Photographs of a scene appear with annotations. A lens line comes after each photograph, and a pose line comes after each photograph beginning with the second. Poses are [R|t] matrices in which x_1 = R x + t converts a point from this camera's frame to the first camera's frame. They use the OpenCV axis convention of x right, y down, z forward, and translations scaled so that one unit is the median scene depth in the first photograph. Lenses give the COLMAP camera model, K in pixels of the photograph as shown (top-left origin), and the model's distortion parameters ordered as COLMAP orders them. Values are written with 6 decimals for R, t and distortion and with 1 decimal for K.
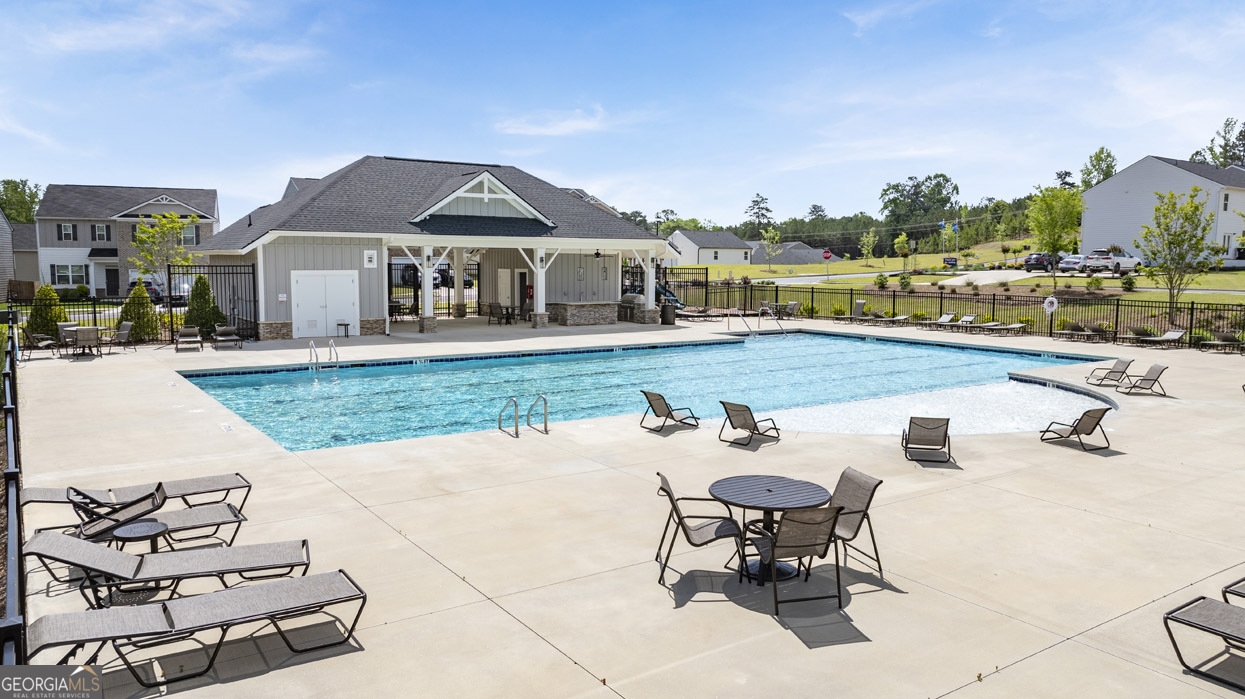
lens RADIAL K [[880.9, 0, 625.3], [0, 880.9, 347.8], [0, 0, 1]] dist [-0.012270, 0.003370]
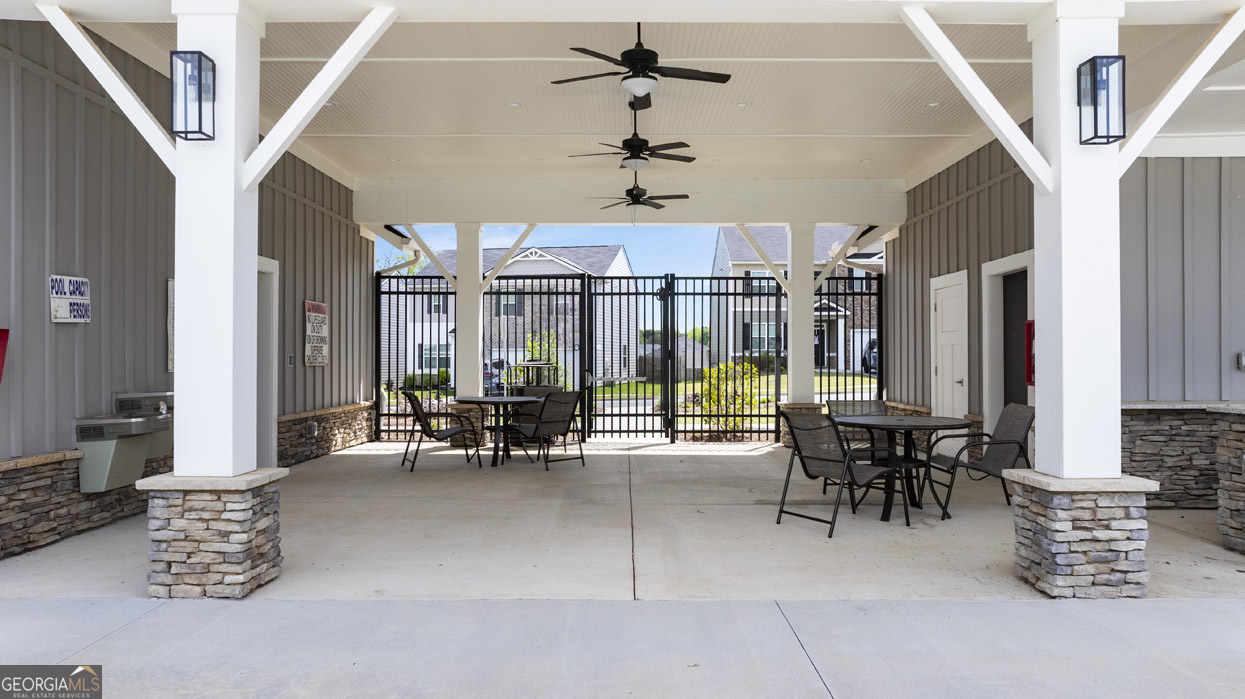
lens RADIAL K [[864.2, 0, 639.4], [0, 864.2, 353.8], [0, 0, 1]] dist [-0.025861, -0.001265]
pose [[0.828443, -0.010654, -0.559972, -0.073777], [-0.048309, 0.994733, -0.090397, -0.040887], [0.557986, 0.101941, 0.823565, 0.796532]]
